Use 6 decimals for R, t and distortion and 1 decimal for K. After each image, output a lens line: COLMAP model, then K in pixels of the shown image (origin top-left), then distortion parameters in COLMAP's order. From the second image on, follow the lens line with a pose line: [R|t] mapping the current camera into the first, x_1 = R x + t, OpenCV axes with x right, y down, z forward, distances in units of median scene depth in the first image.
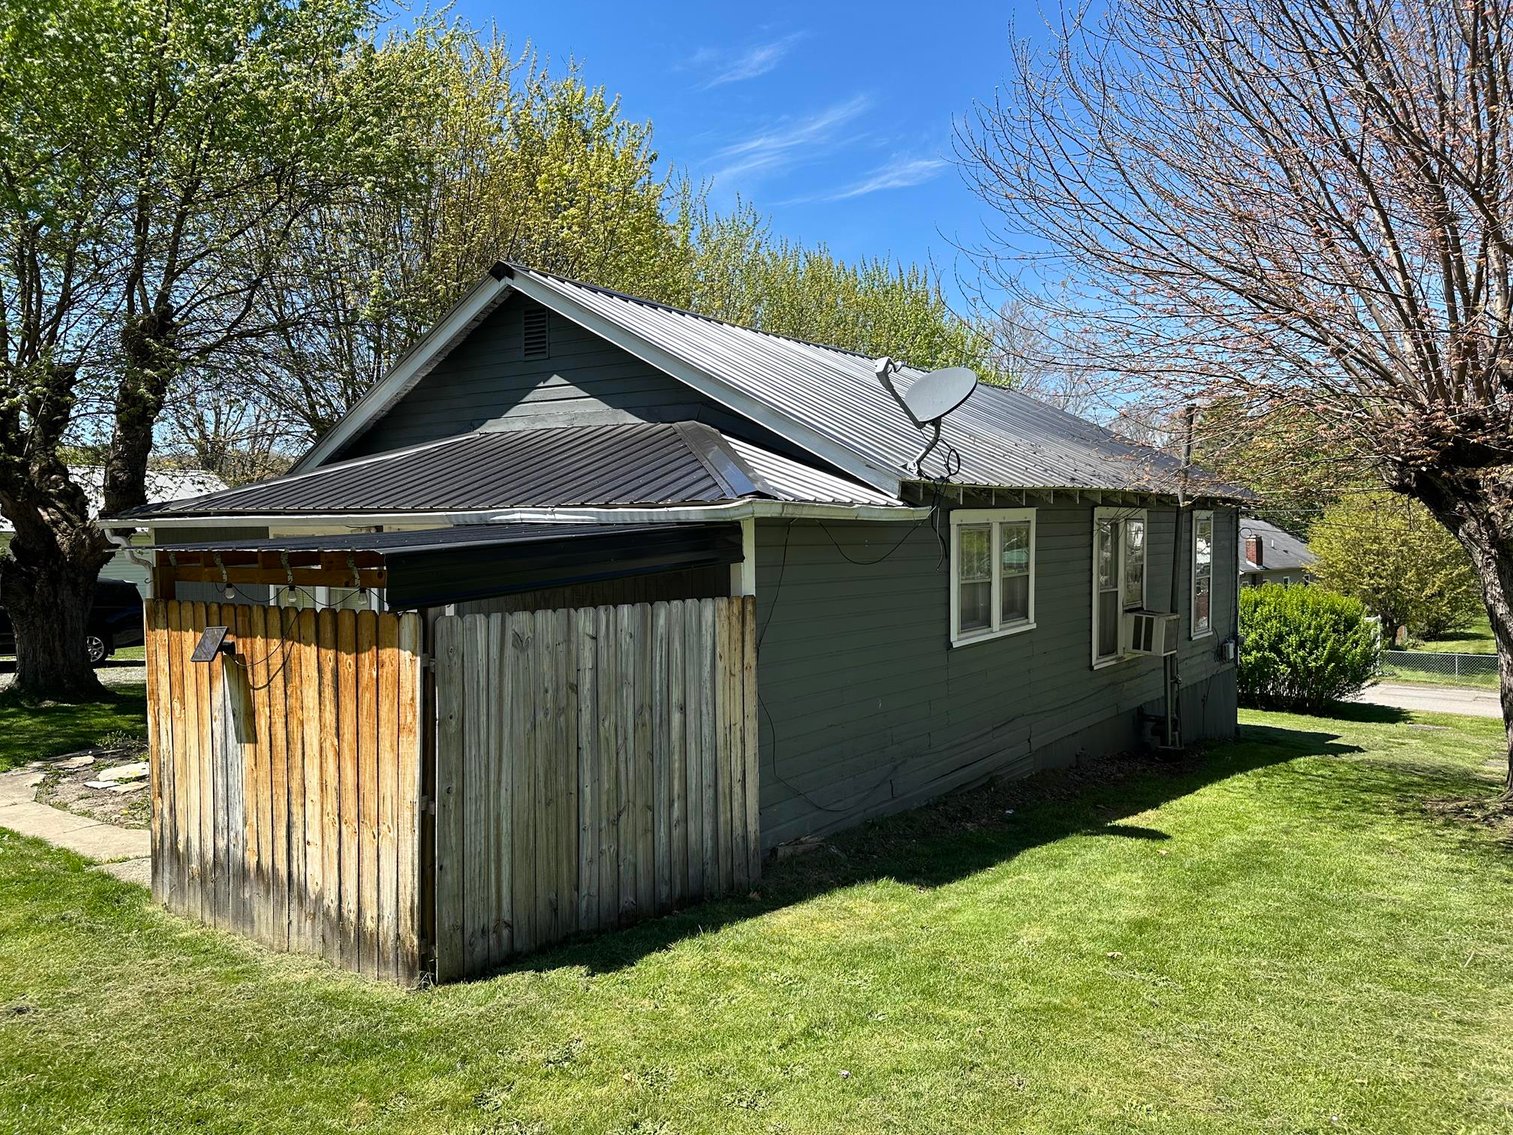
lens RADIAL K [[1067.2, 0, 755.1], [0, 1067.2, 573.6], [0, 0, 1]] dist [-0.004974, -0.001869]
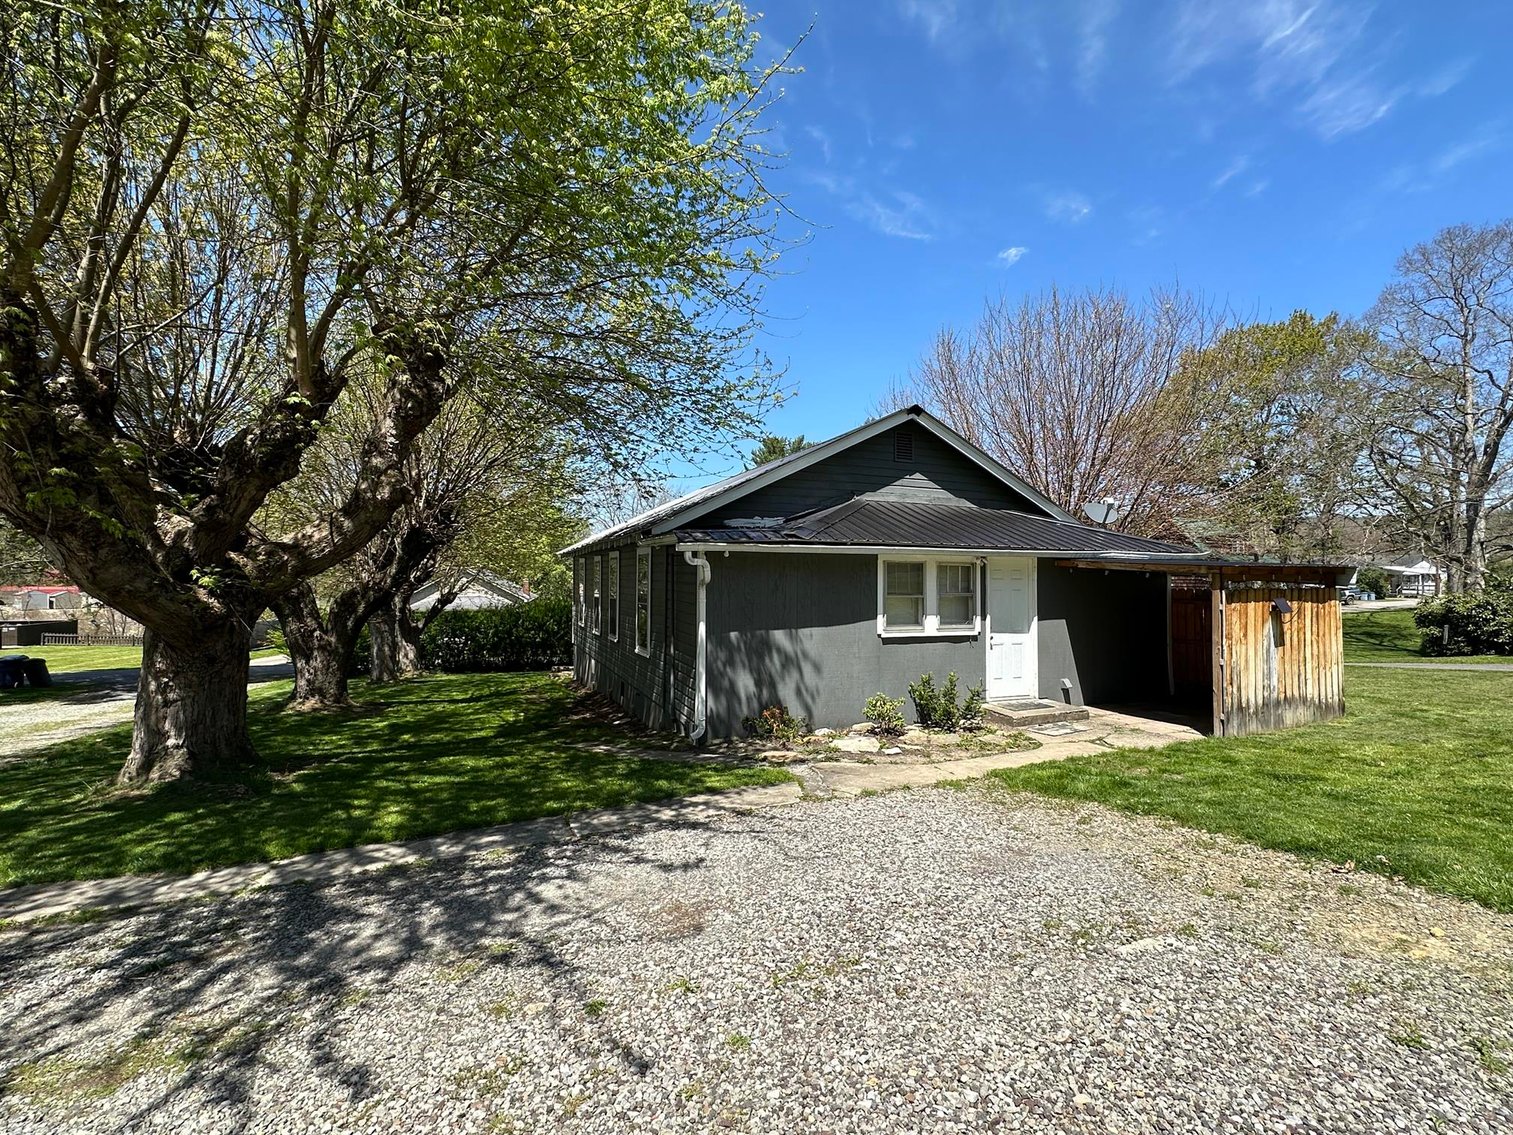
lens RADIAL K [[712.4, 0, 753.6], [0, 712.4, 560.6], [0, 0, 1]] dist [-0.001820, -0.000129]
pose [[0.522792, 0.023423, 0.852138, -2.464805], [0.028030, 0.998610, -0.044645, 0.003879], [-0.851999, 0.047225, 0.521409, 1.165721]]
